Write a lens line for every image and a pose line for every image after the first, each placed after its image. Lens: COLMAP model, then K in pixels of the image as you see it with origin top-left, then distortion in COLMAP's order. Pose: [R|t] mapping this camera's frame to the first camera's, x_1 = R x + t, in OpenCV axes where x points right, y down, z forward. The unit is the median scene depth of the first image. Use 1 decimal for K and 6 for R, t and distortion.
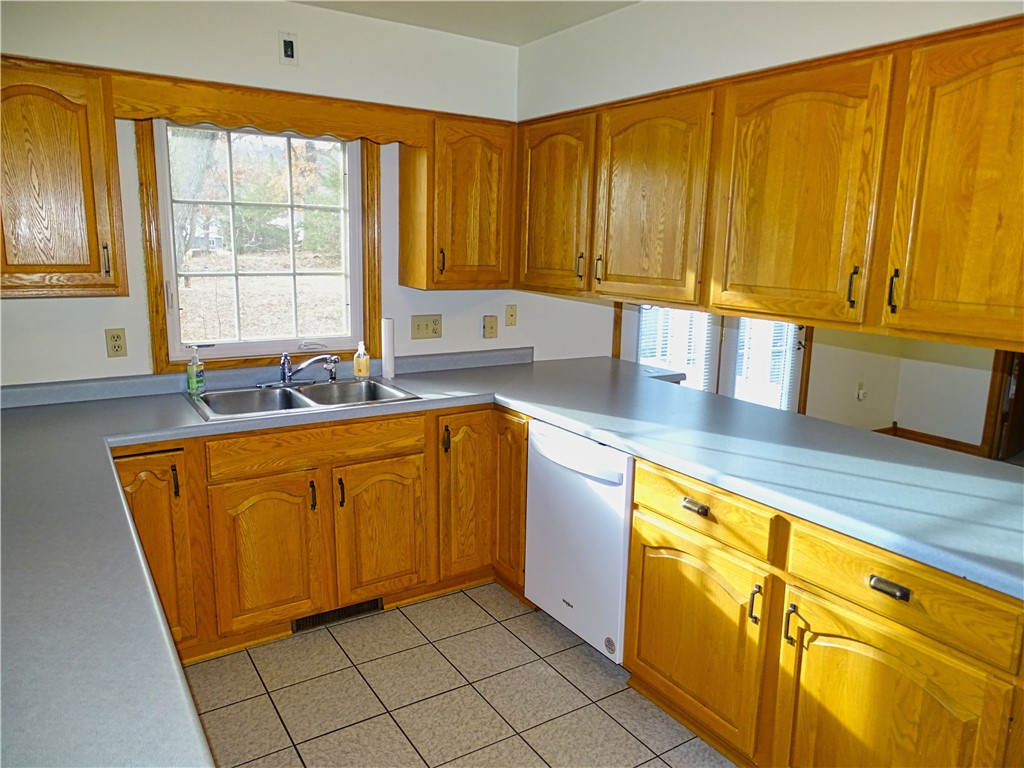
lens RADIAL K [[725.3, 0, 506.7], [0, 725.3, 379.9], [0, 0, 1]] dist [0.001812, -0.007961]
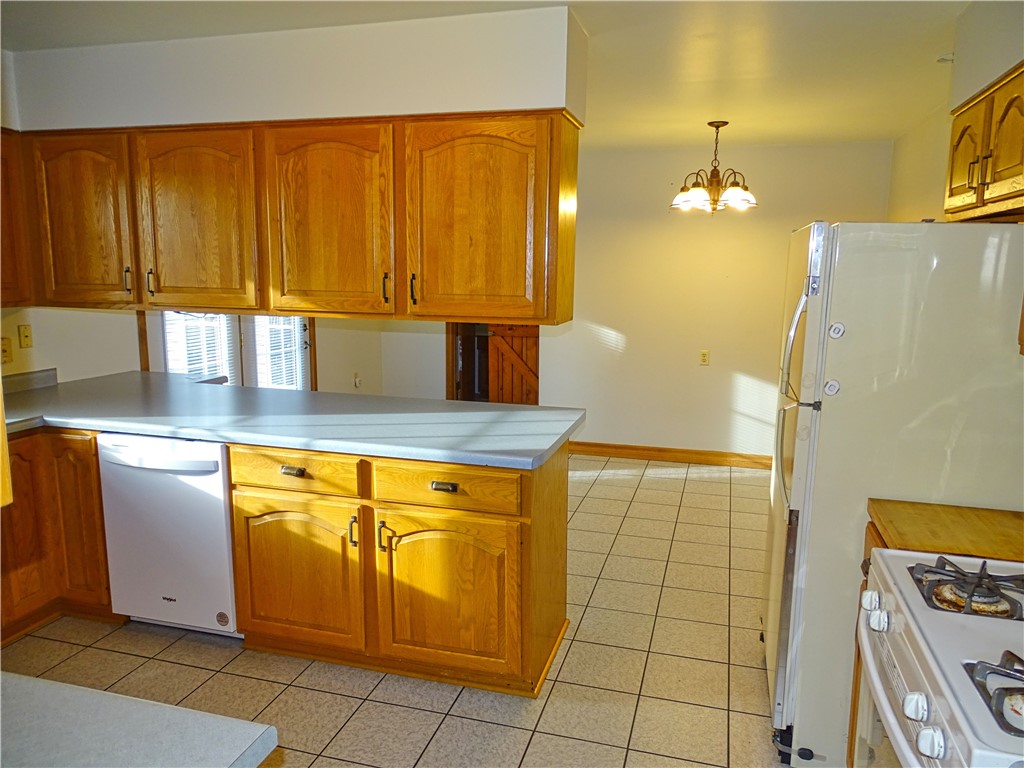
lens RADIAL K [[725.3, 0, 513.9], [0, 725.3, 385.7], [0, 0, 1]] dist [0.001812, -0.007961]
pose [[0.753699, -0.125851, 0.645057, -0.232683], [0.130032, 0.990647, 0.041344, 0.029199], [-0.644227, 0.052717, 0.763015, -0.186895]]
